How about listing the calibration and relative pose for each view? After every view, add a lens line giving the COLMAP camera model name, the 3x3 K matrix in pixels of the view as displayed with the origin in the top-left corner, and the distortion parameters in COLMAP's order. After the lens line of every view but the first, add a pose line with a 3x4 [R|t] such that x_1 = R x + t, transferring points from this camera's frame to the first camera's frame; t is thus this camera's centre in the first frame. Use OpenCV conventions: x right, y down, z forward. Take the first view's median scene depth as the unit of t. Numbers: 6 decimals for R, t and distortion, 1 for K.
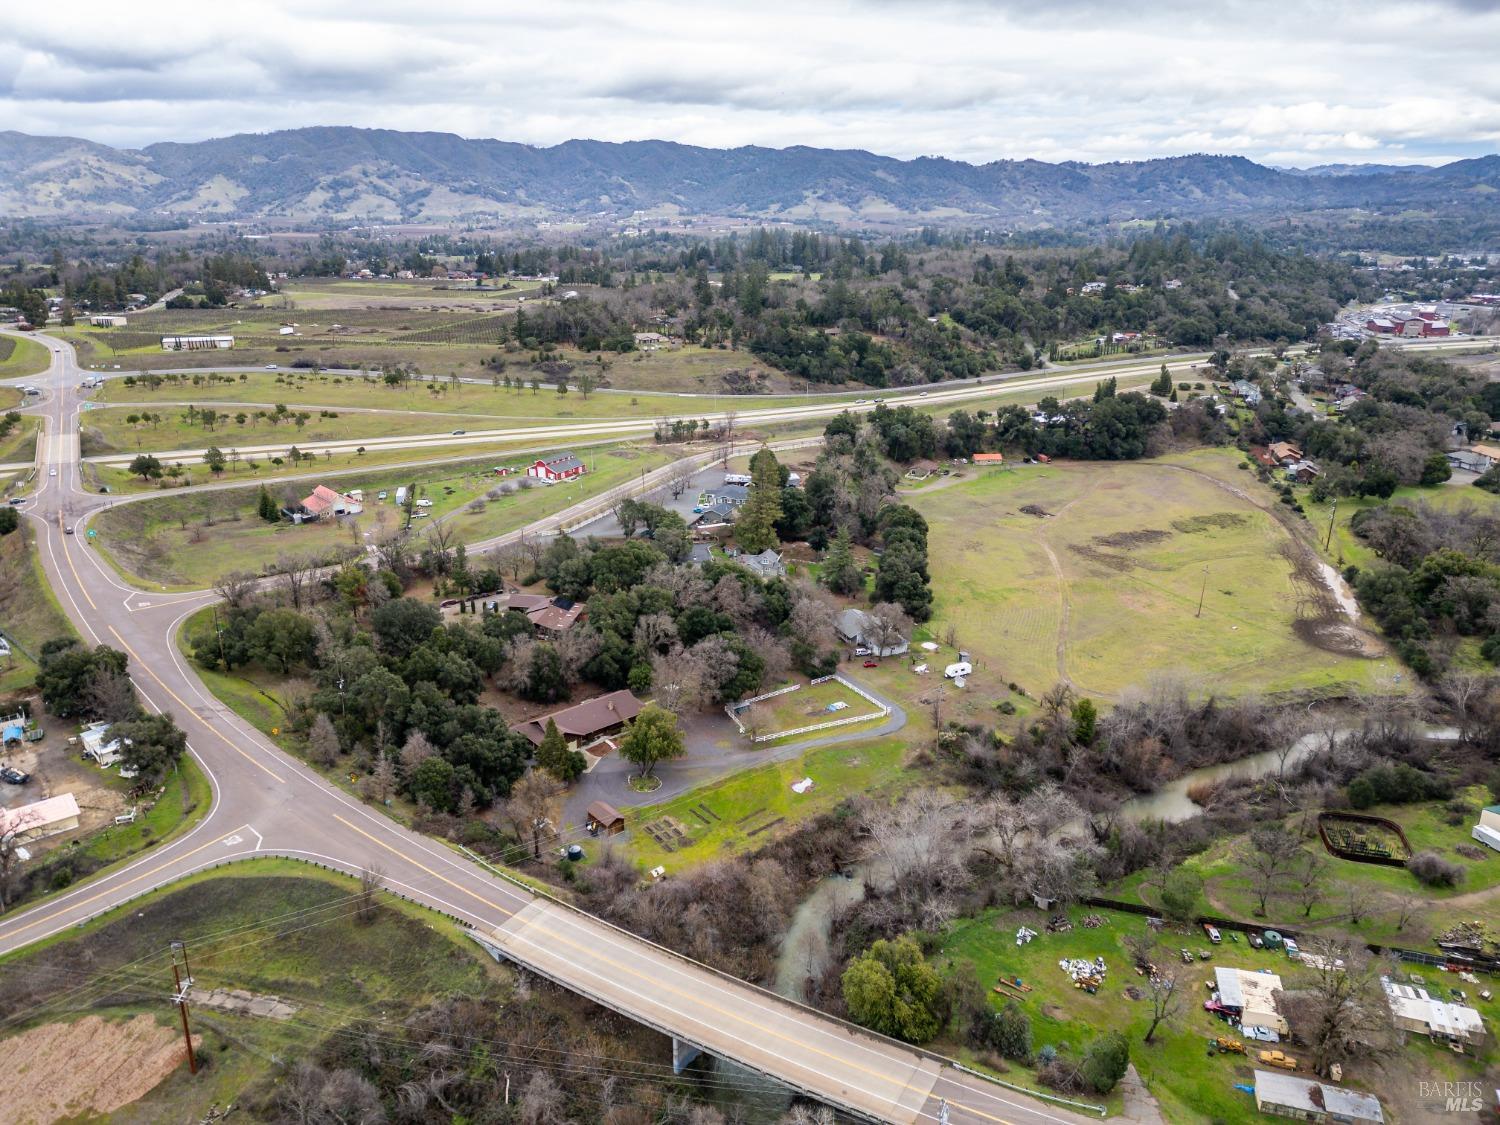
lens RADIAL K [[1029.4, 0, 753.9], [0, 1029.4, 565.4], [0, 0, 1]] dist [0.088262, -0.084653]
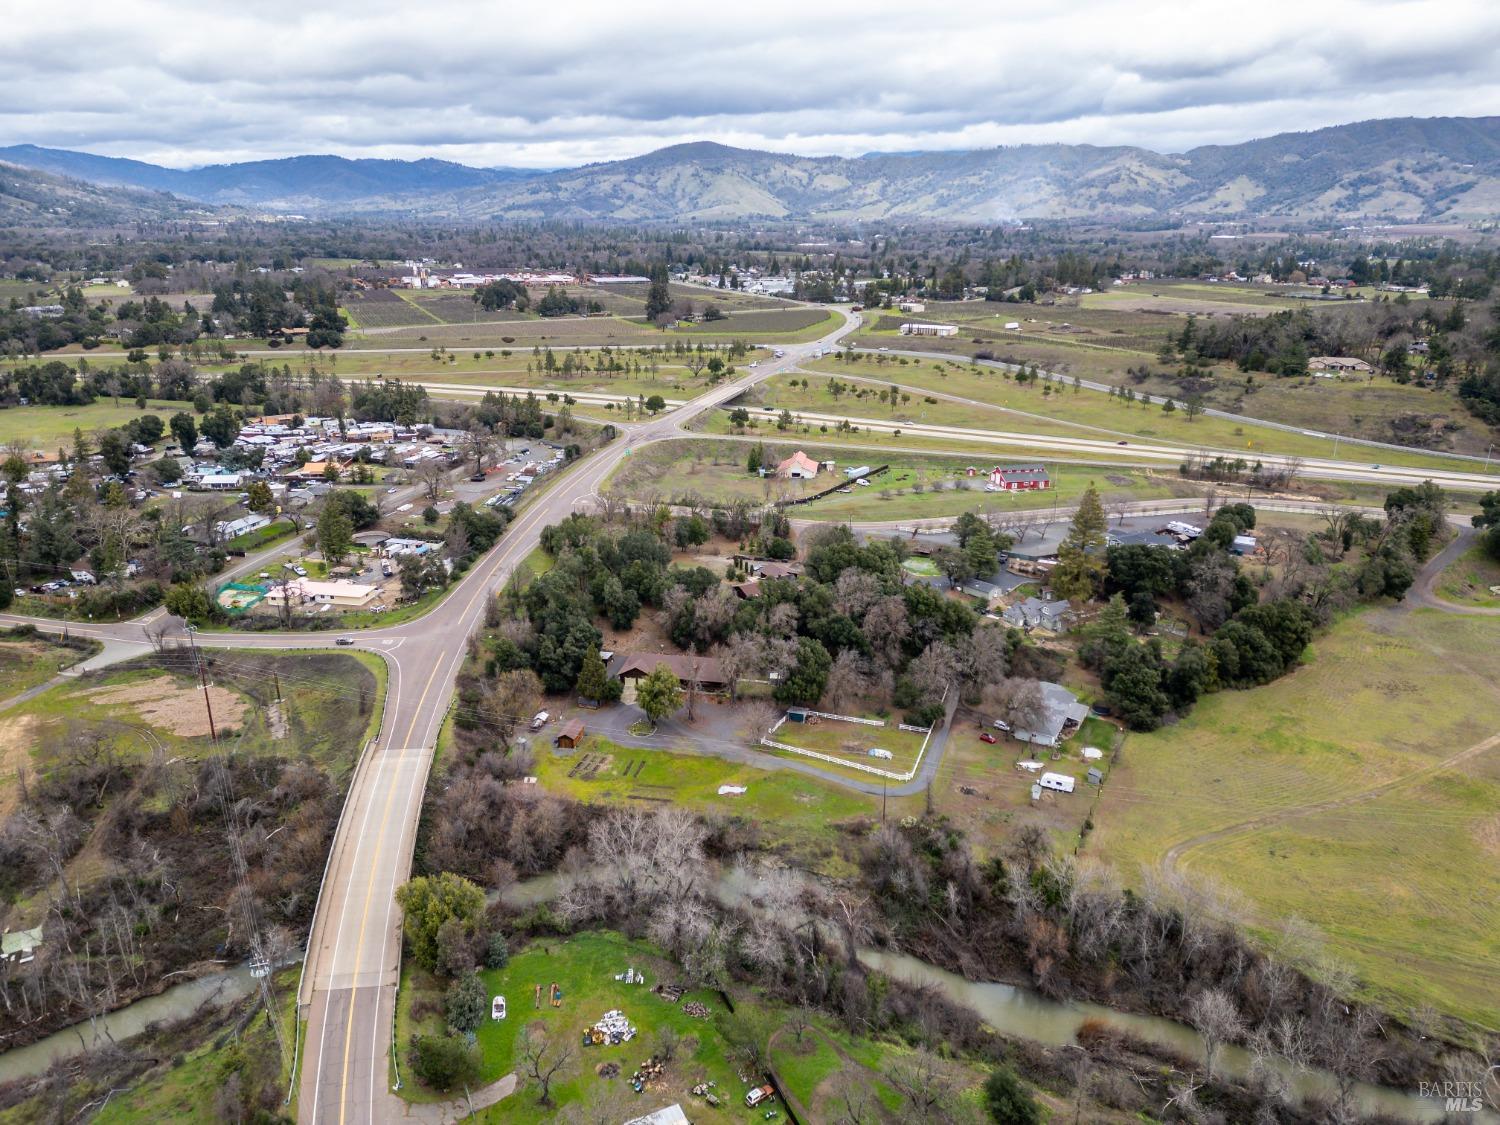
lens RADIAL K [[1029.4, 0, 753.9], [0, 1029.4, 565.4], [0, 0, 1]] dist [0.088262, -0.084653]
pose [[0.634233, 0.252321, -0.730810, 0.286020], [-0.251826, 0.961119, 0.113291, -0.045788], [0.730980, 0.112184, 0.673114, 0.118536]]
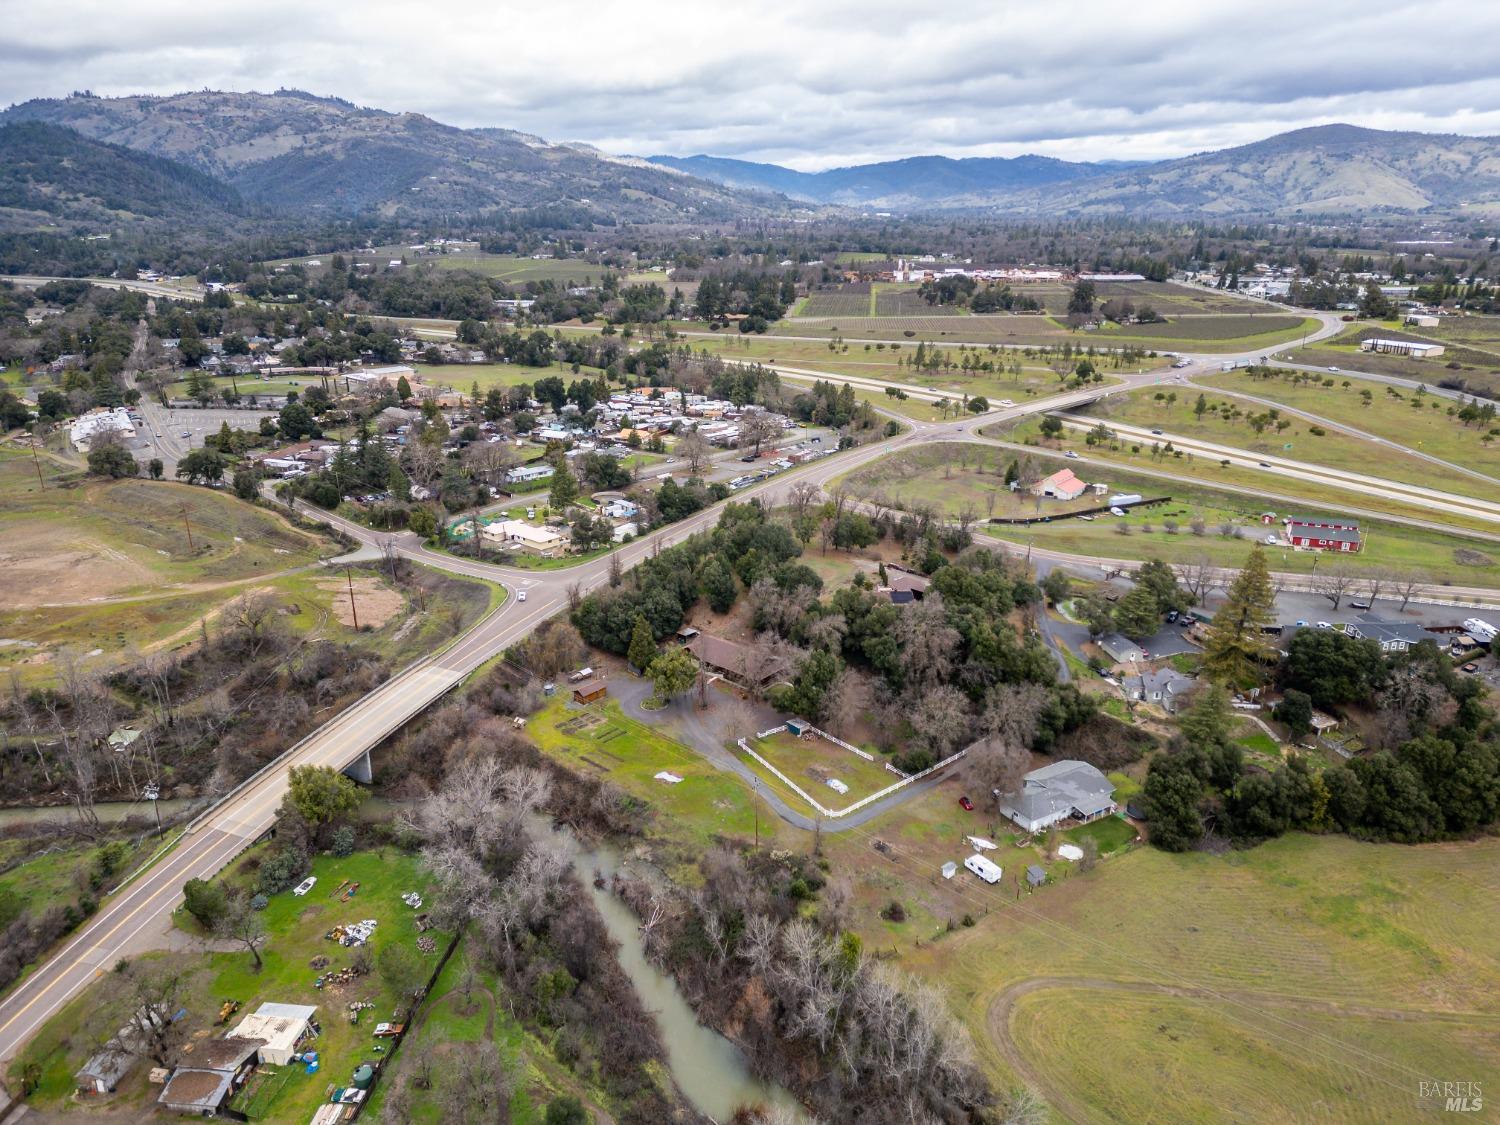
lens RADIAL K [[1029.4, 0, 753.9], [0, 1029.4, 565.4], [0, 0, 1]] dist [0.088262, -0.084653]
pose [[0.157098, 0.325292, -0.932473, 0.363551], [-0.320867, 0.909784, 0.263319, -0.105845], [0.934005, 0.257833, 0.247301, 0.295769]]
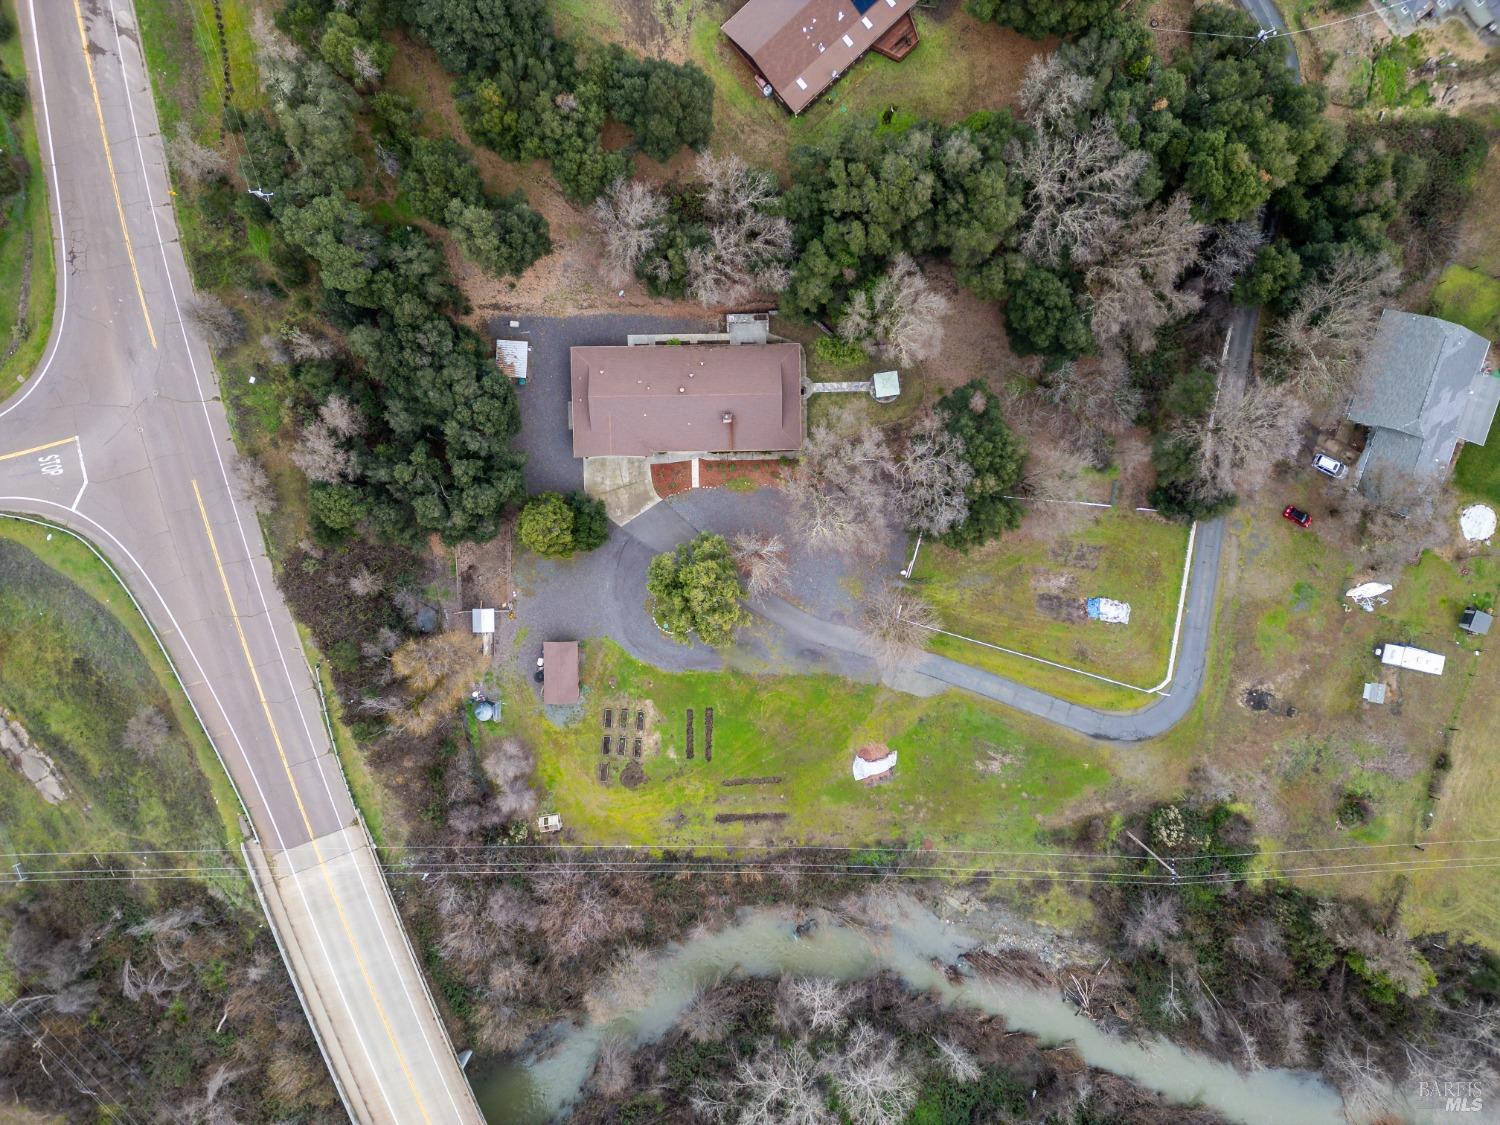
lens RADIAL K [[1029.4, 0, 753.9], [0, 1029.4, 565.4], [0, 0, 1]] dist [0.088262, -0.084653]
pose [[0.768065, 0.640356, 0.004477, -0.033777], [-0.205630, 0.240007, 0.948743, -0.150200], [0.606459, -0.729617, 0.316017, 0.324786]]
